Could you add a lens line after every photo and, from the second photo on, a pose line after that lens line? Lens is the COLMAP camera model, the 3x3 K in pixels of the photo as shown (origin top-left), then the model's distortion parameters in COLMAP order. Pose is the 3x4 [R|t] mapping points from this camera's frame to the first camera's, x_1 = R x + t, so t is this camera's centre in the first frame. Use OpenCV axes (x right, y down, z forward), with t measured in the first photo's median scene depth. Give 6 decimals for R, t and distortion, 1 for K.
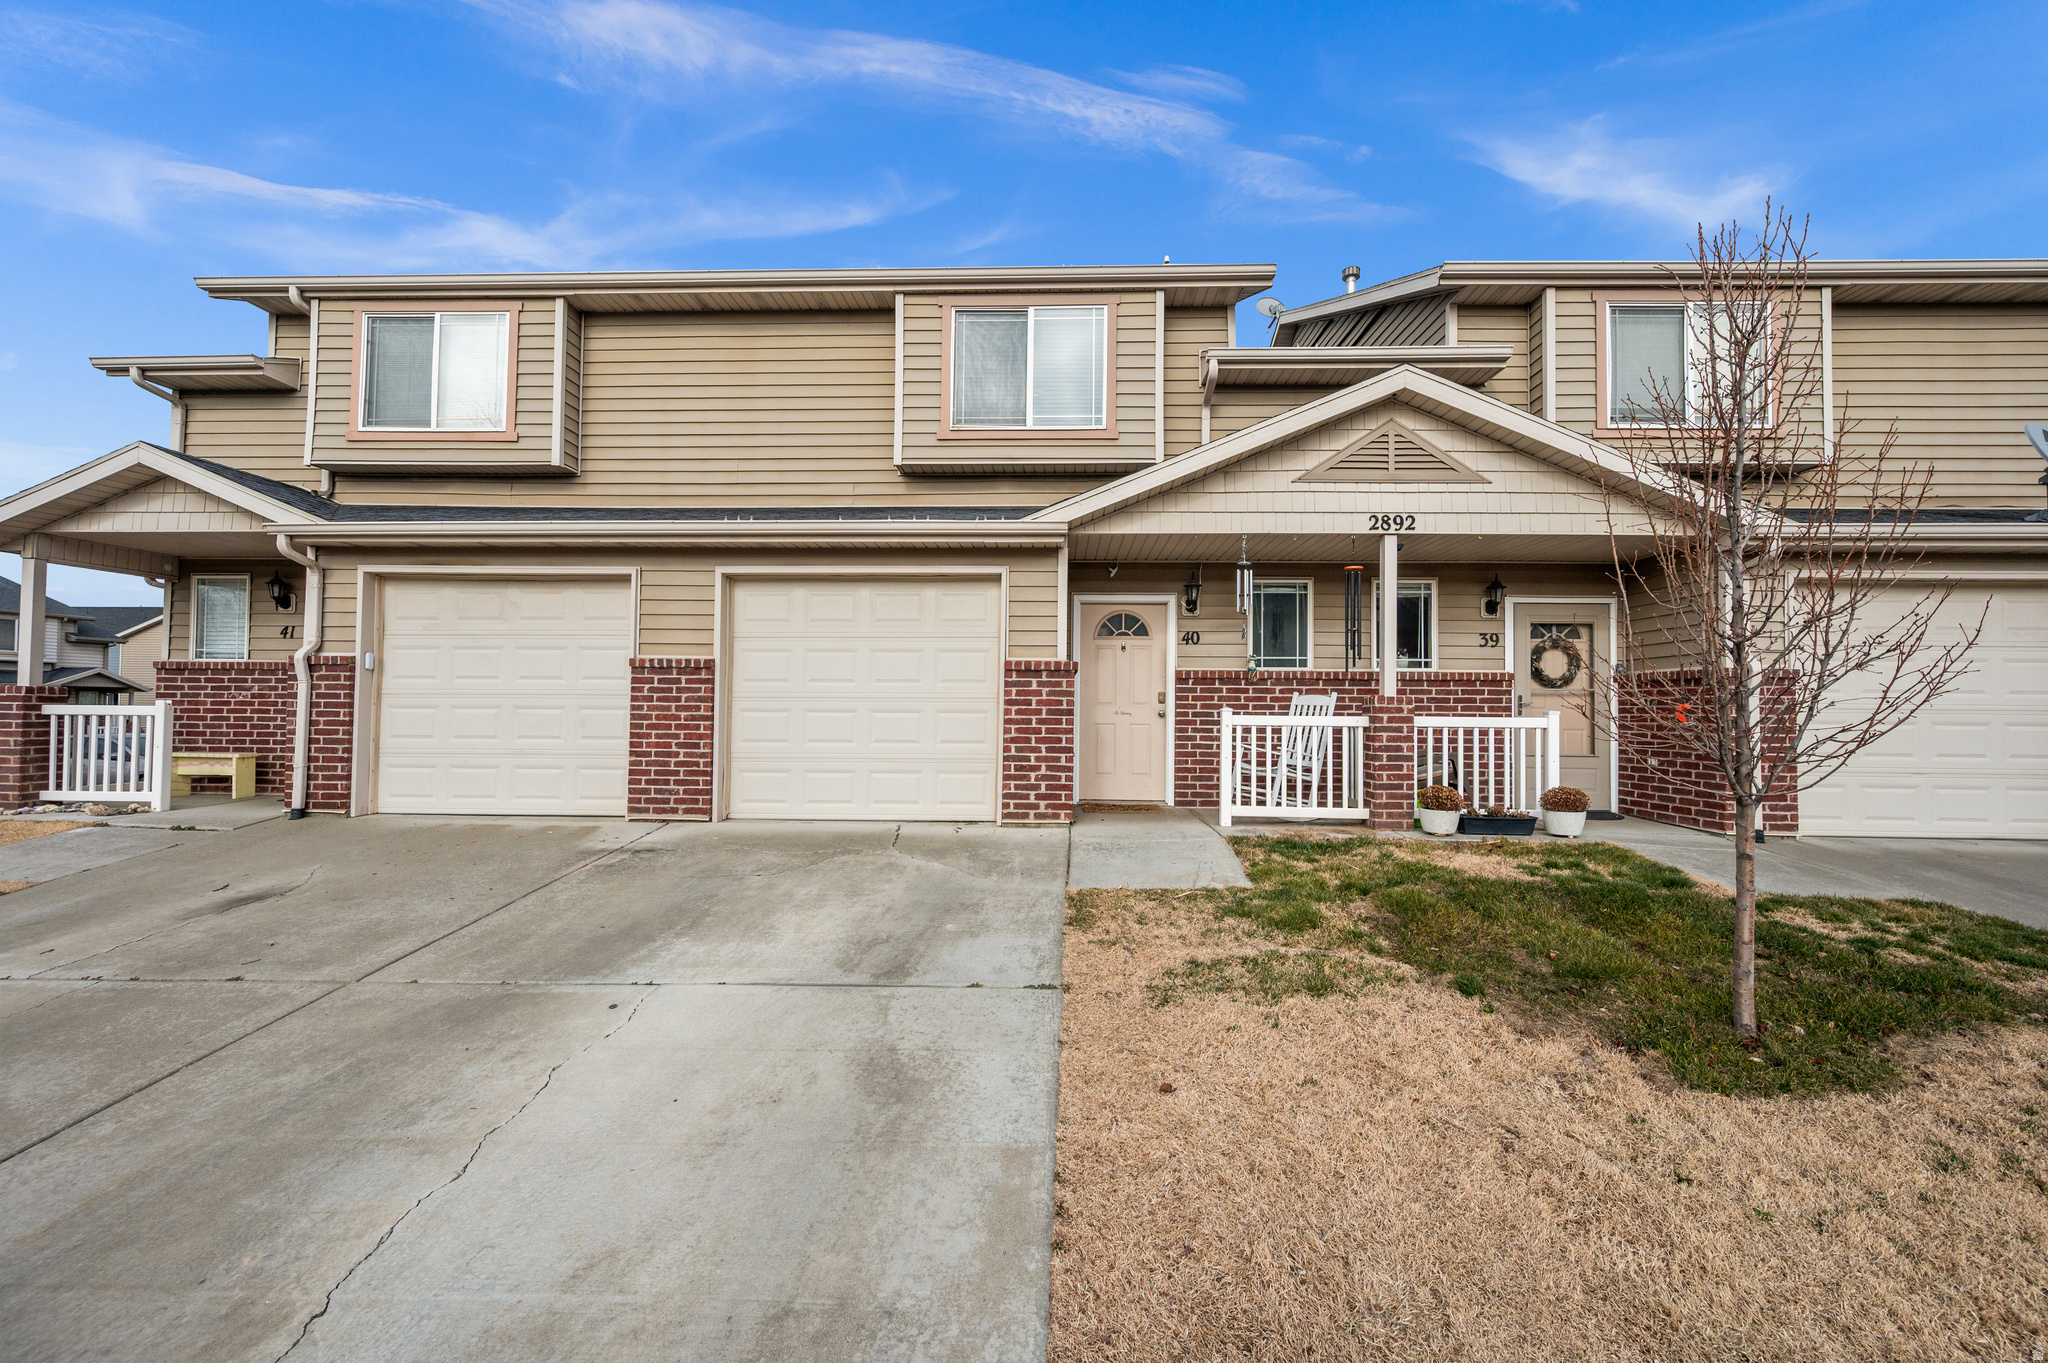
lens RADIAL K [[805.4, 0, 1026.7], [0, 805.4, 686.8], [0, 0, 1]] dist [0.000488, -0.000254]
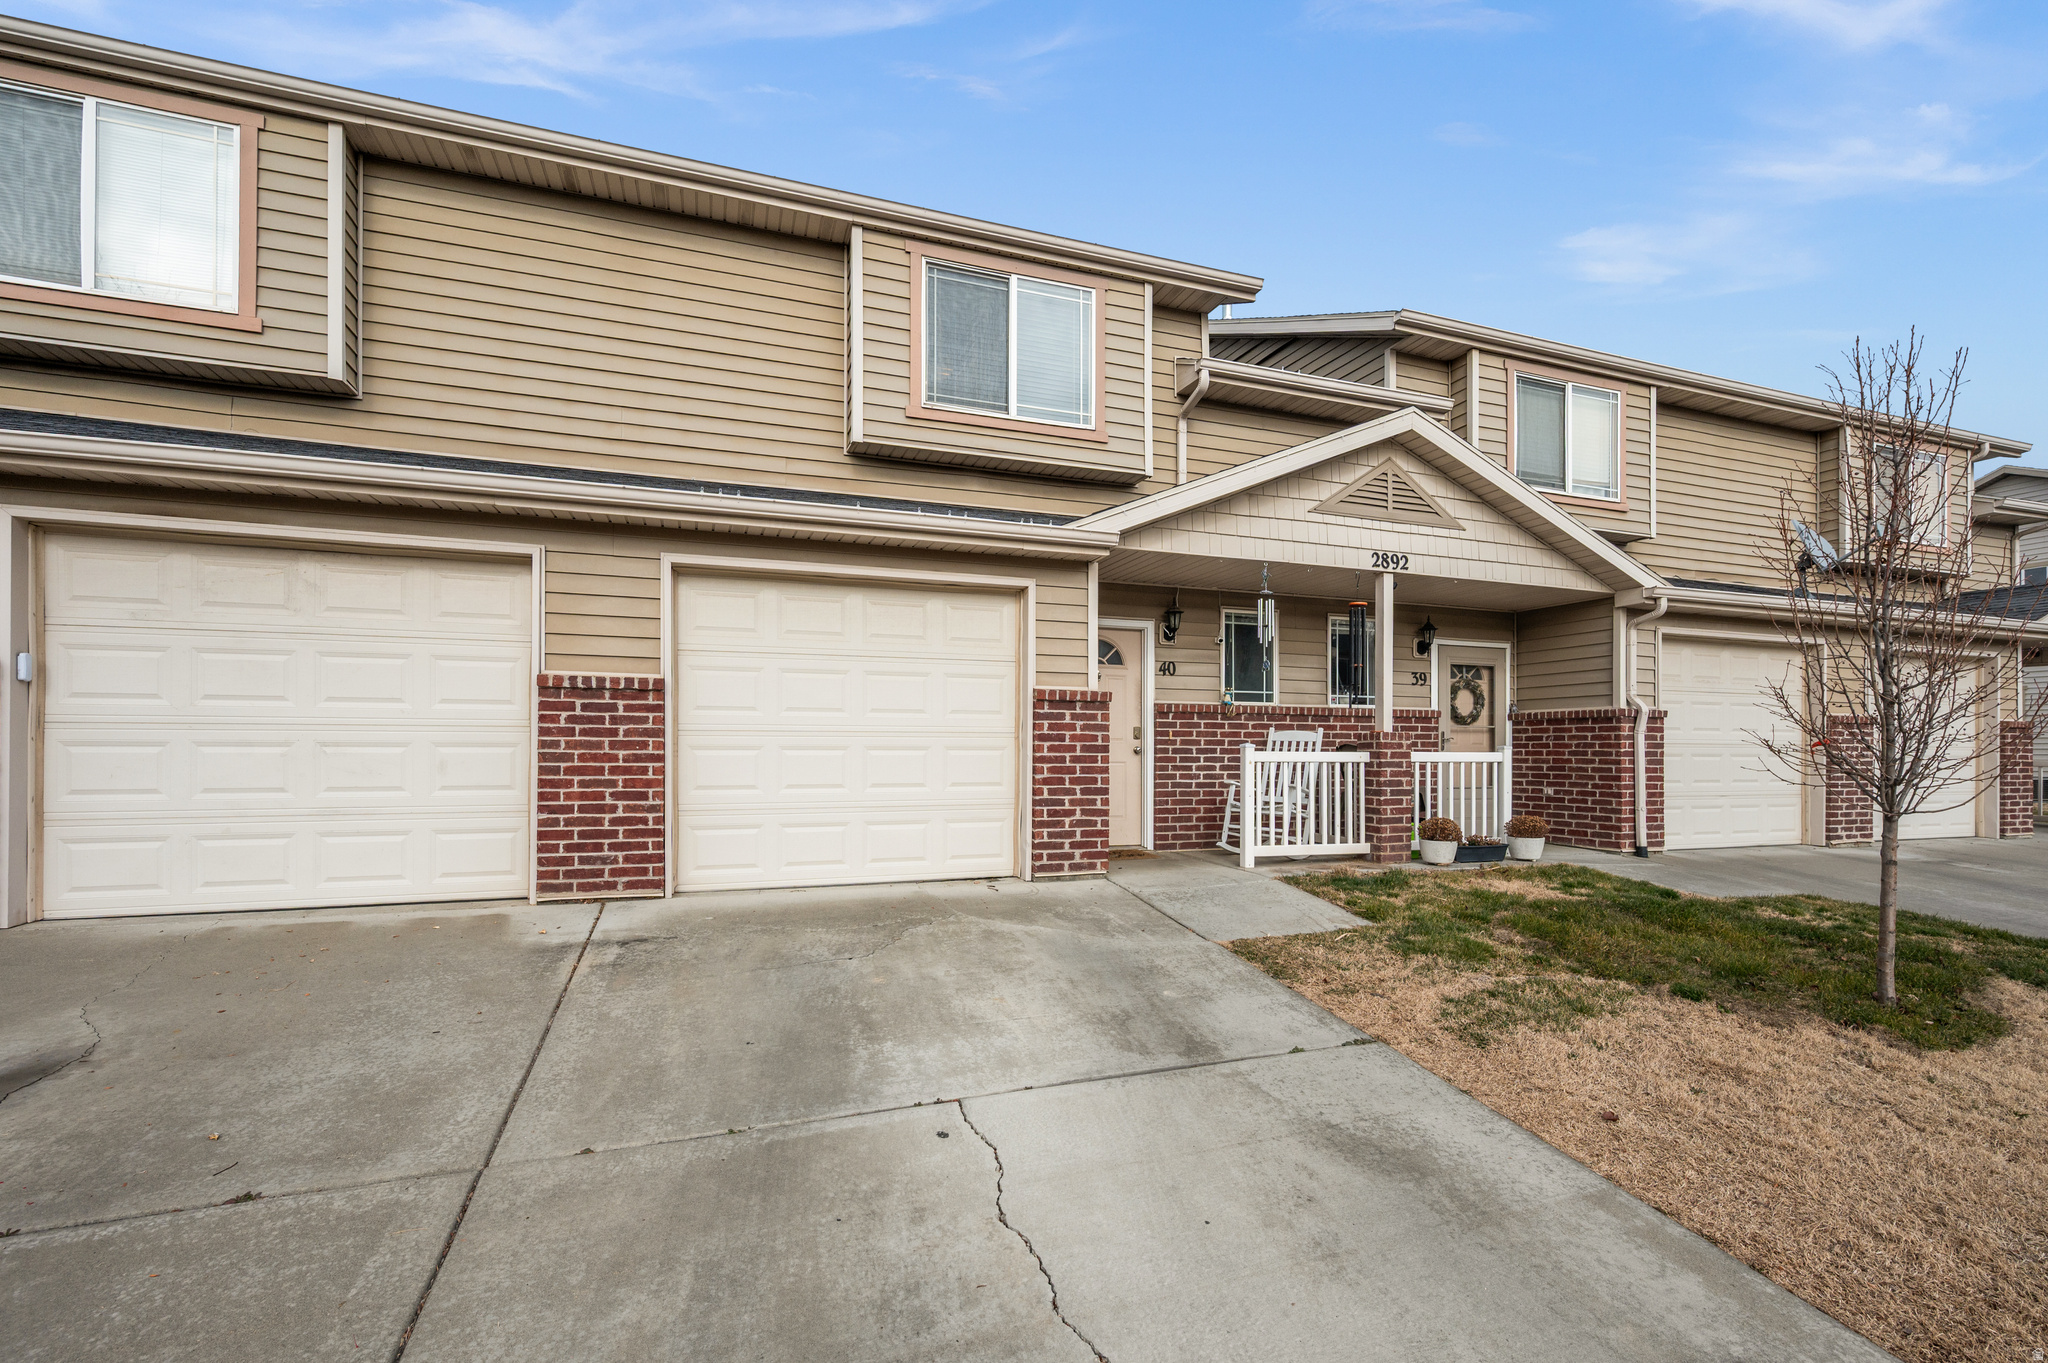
lens RADIAL K [[909.0, 0, 1095.4], [0, 909.0, 743.9], [0, 0, 1]] dist [-0.000277, -0.000261]
pose [[0.926666, -0.001342, 0.375883, -0.327923], [-0.008082, 0.999691, 0.023494, 0.002655], [-0.375798, -0.024809, 0.926369, 0.074049]]
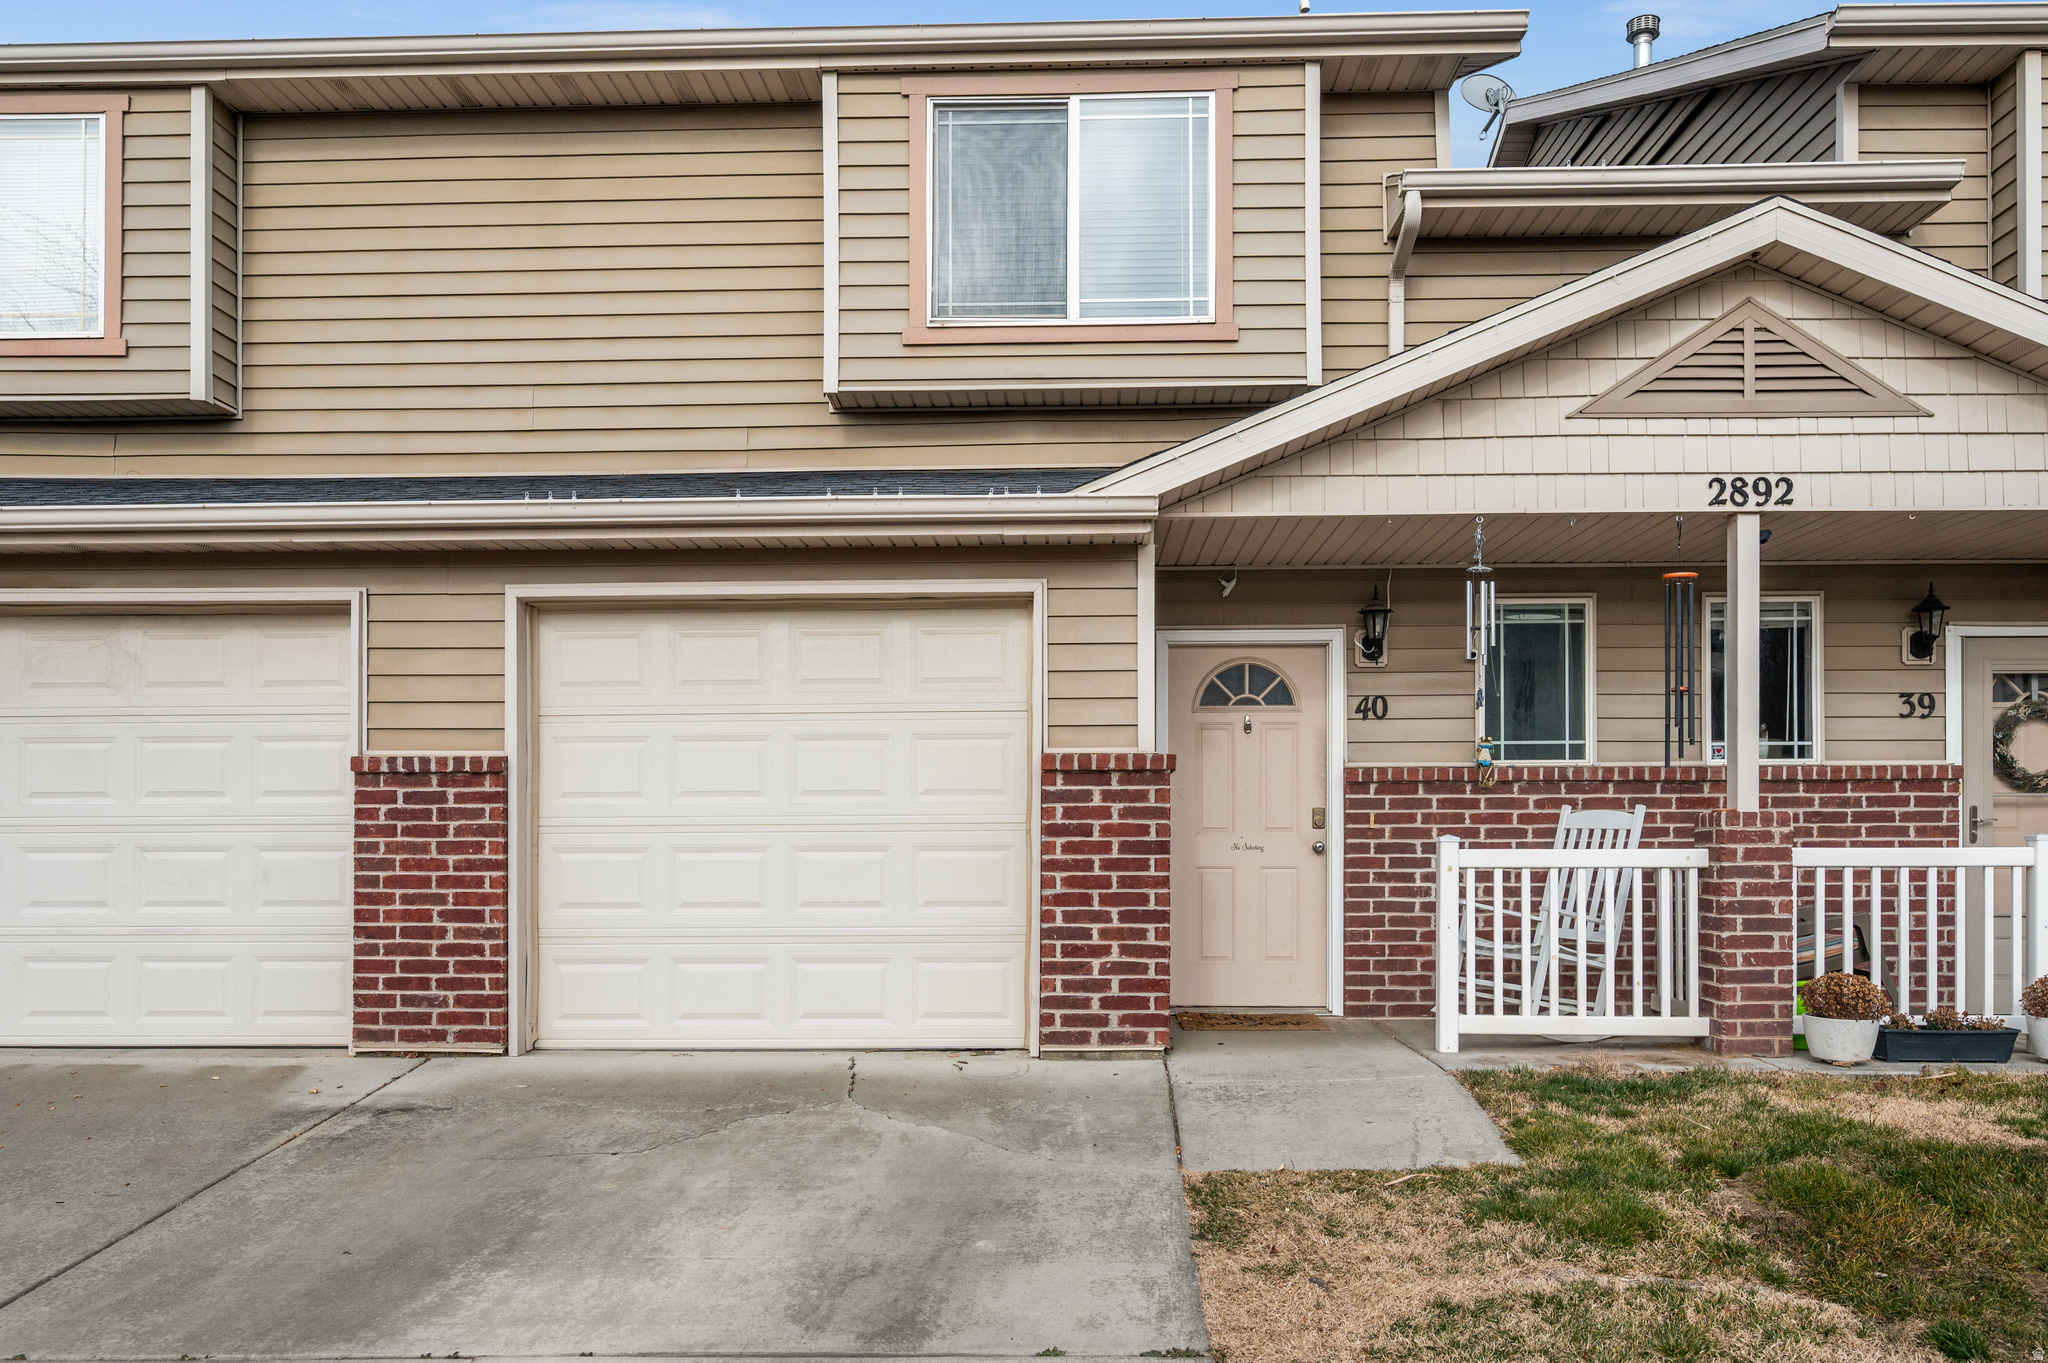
lens RADIAL K [[1474.5, 0, 1029.8], [0, 1474.5, 830.4], [0, 0, 1]] dist [-0.005762, 0.005188]
pose [[0.999932, -0.010913, 0.004018, -0.039361], [0.010824, 0.999707, 0.021670, -0.002252], [-0.004253, -0.021625, 0.999757, 0.005109]]
